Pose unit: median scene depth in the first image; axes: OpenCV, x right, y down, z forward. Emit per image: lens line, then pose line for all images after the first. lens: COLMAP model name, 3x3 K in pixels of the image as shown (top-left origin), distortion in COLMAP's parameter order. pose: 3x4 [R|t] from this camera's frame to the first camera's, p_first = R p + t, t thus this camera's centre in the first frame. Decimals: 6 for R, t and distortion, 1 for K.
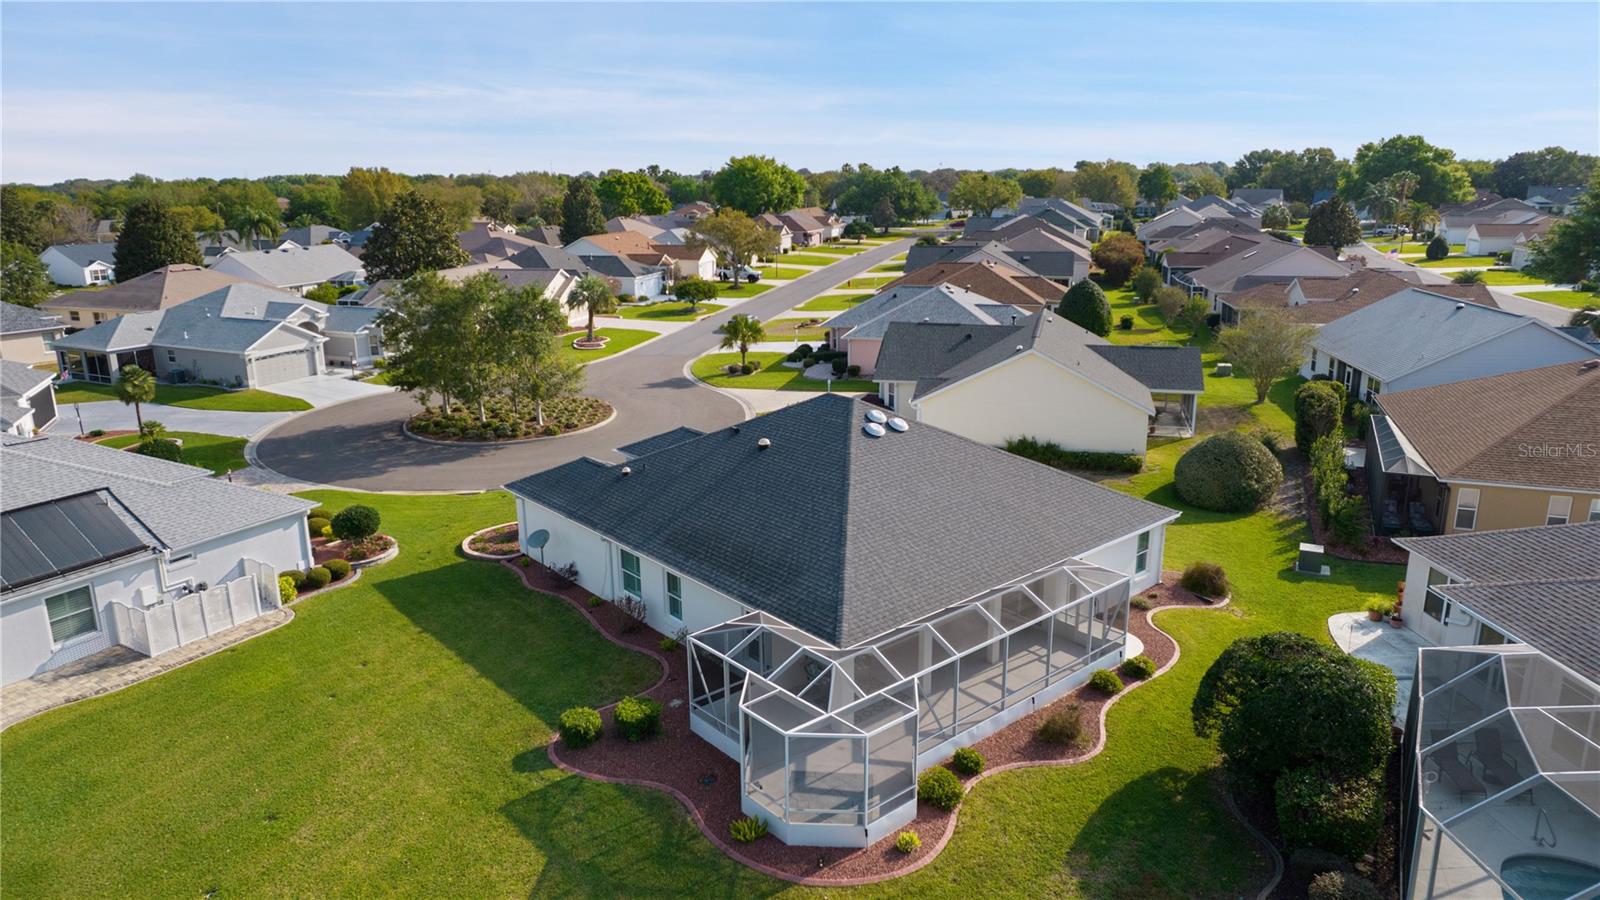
lens RADIAL K [[1032.4, 0, 797.0], [0, 1032.4, 443.8], [0, 0, 1]] dist [-0.066939, 0.054729]
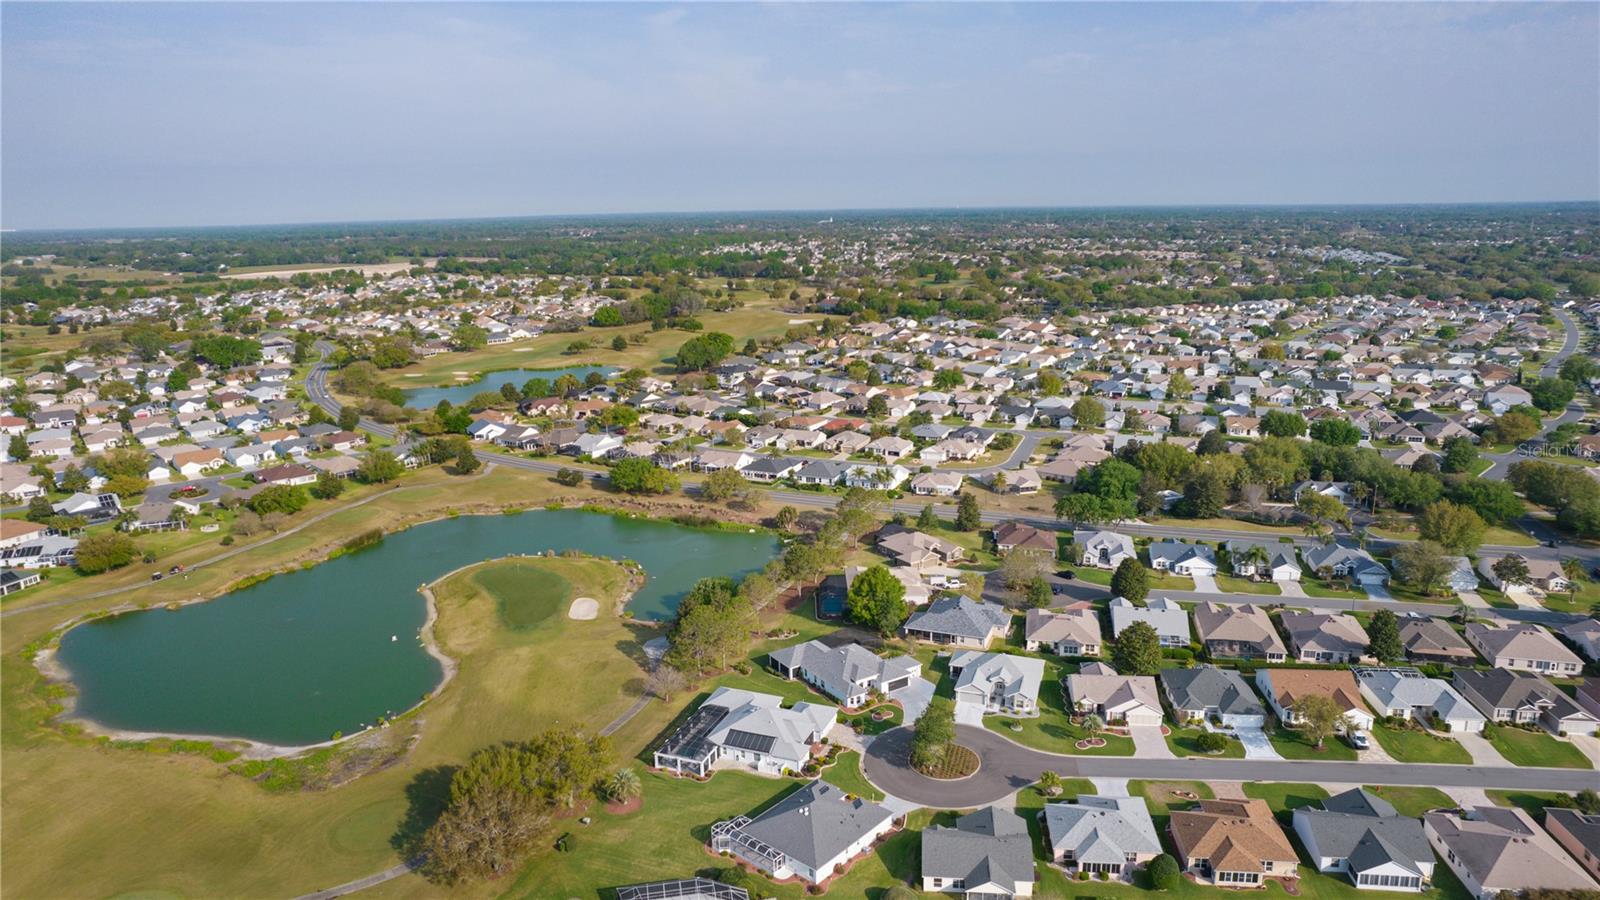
lens RADIAL K [[1032.4, 0, 797.0], [0, 1032.4, 443.8], [0, 0, 1]] dist [-0.066939, 0.054729]
pose [[0.145862, 0.231425, -0.961856, 1.972635], [-0.232747, 0.952992, 0.193997, -1.184941], [0.961537, 0.195572, 0.192869, -0.112791]]
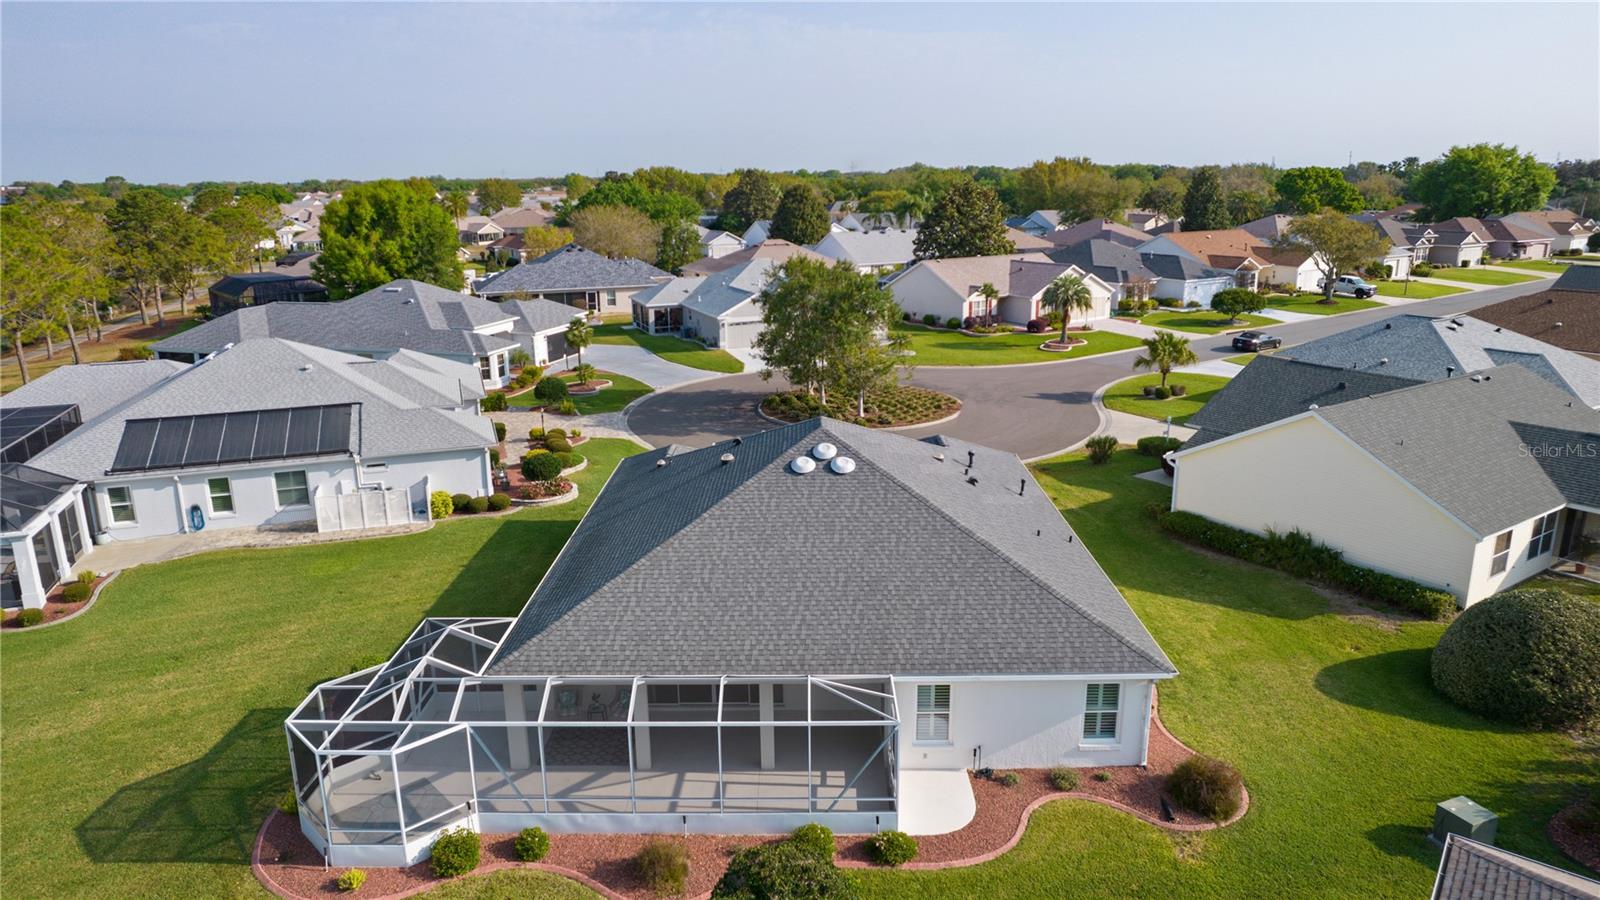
lens RADIAL K [[1032.4, 0, 797.0], [0, 1032.4, 443.8], [0, 0, 1]] dist [-0.066939, 0.054729]
pose [[0.752575, 0.167933, -0.636734, 0.290063], [-0.162658, 0.984380, 0.067371, -0.041325], [0.638102, 0.052869, 0.768135, 0.162362]]
